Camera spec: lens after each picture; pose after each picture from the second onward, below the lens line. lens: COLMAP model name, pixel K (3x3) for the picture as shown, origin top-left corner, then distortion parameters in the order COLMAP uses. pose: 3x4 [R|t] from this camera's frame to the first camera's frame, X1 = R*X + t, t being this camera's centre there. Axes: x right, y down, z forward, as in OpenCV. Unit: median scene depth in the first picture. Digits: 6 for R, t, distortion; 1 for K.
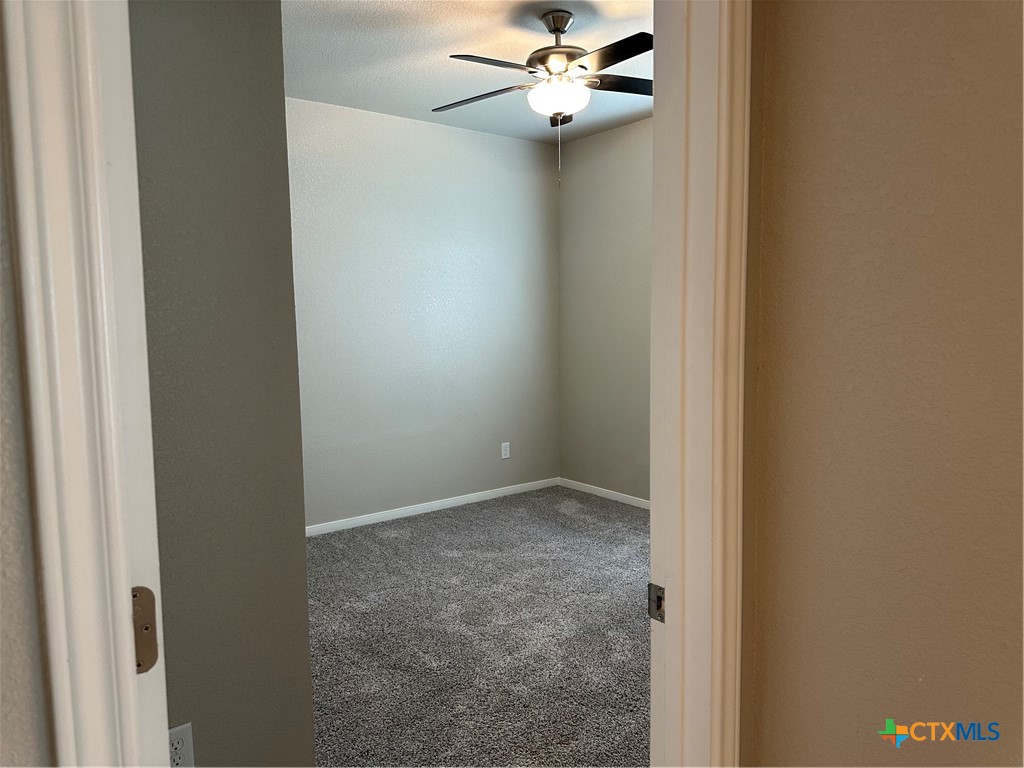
lens RADIAL K [[719.6, 0, 510.5], [0, 719.6, 385.4], [0, 0, 1]] dist [0.060002, -0.080752]
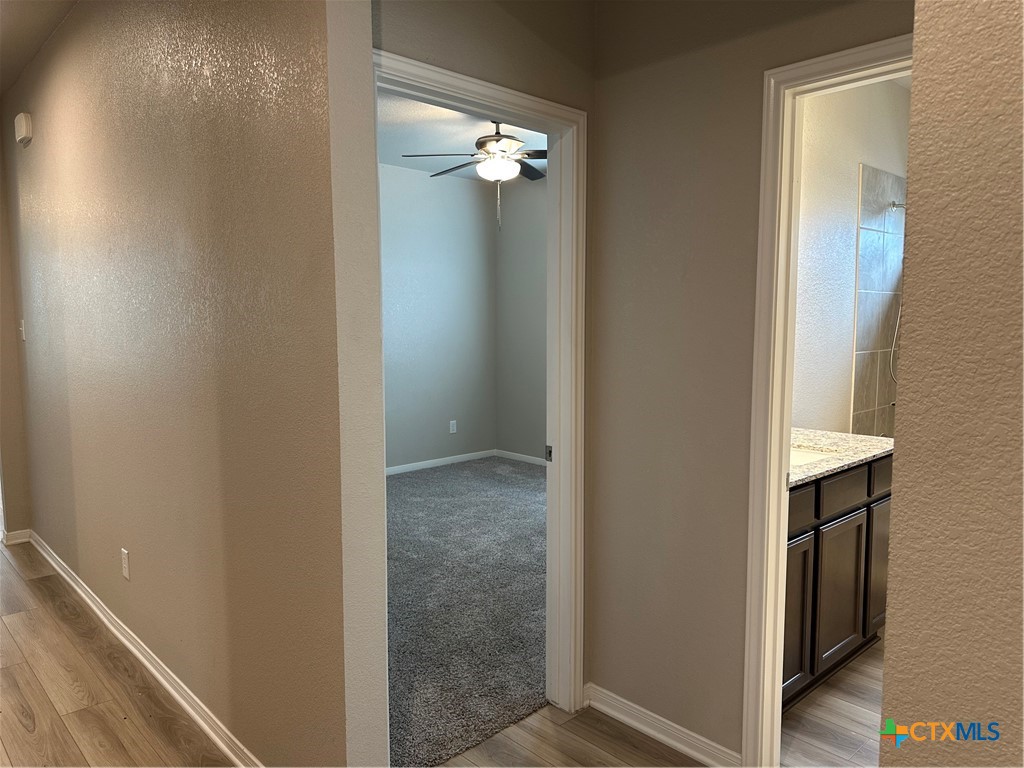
lens RADIAL K [[719.6, 0, 515.0], [0, 719.6, 384.6], [0, 0, 1]] dist [0.060002, -0.080752]
pose [[0.994763, 0.001272, 0.102197, -0.044177], [-0.001134, 0.999998, -0.001407, 0.029847], [-0.102199, 0.001284, 0.994763, -0.408593]]
